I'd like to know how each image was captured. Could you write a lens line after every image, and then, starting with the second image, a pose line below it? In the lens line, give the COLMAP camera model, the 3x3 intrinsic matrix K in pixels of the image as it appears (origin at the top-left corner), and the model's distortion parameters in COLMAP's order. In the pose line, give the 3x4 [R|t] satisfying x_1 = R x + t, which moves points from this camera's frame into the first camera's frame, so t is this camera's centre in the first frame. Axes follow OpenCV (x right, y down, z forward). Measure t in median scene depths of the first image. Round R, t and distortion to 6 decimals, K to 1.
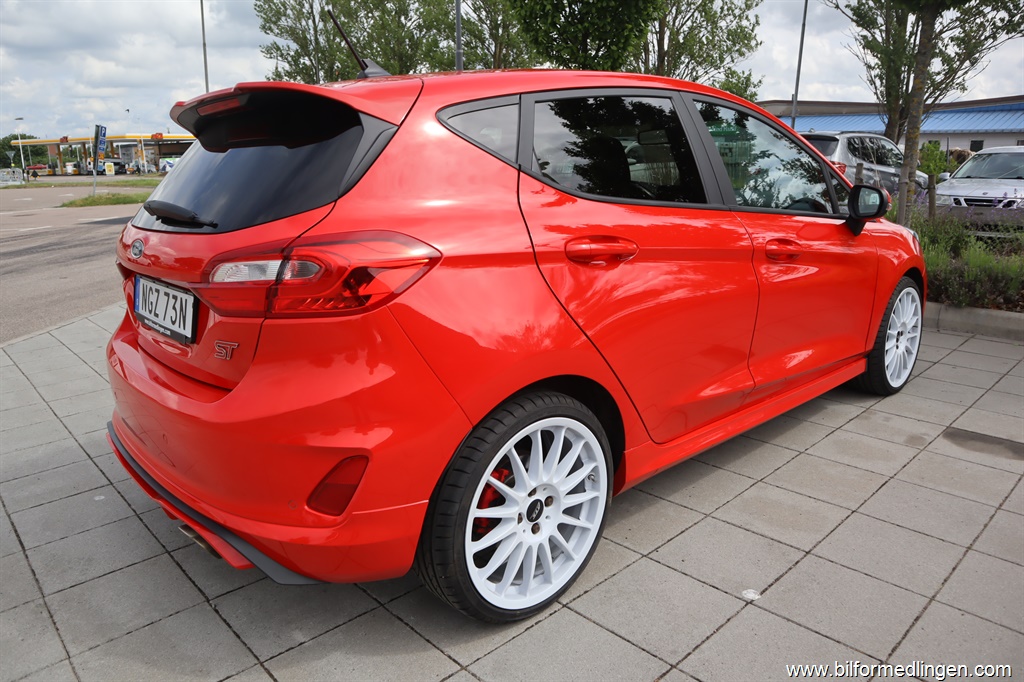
lens RADIAL K [[721.2, 0, 512.0], [0, 721.2, 341.0], [0, 0, 1]] dist [-0.038136, 0.005811]
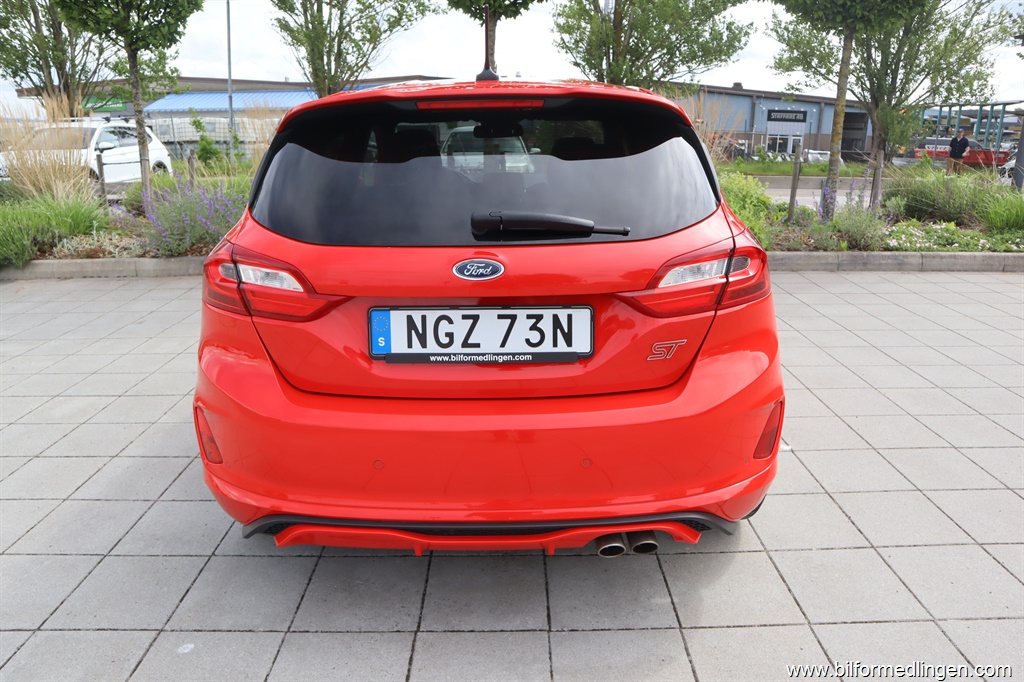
lens RADIAL K [[721.2, 0, 512.0], [0, 721.2, 341.0], [0, 0, 1]] dist [-0.038136, 0.005811]
pose [[0.674540, -0.207181, 0.708570, -0.133899], [0.184687, 0.976650, 0.109748, -0.015396], [-0.714763, 0.056834, 0.697054, 0.044993]]
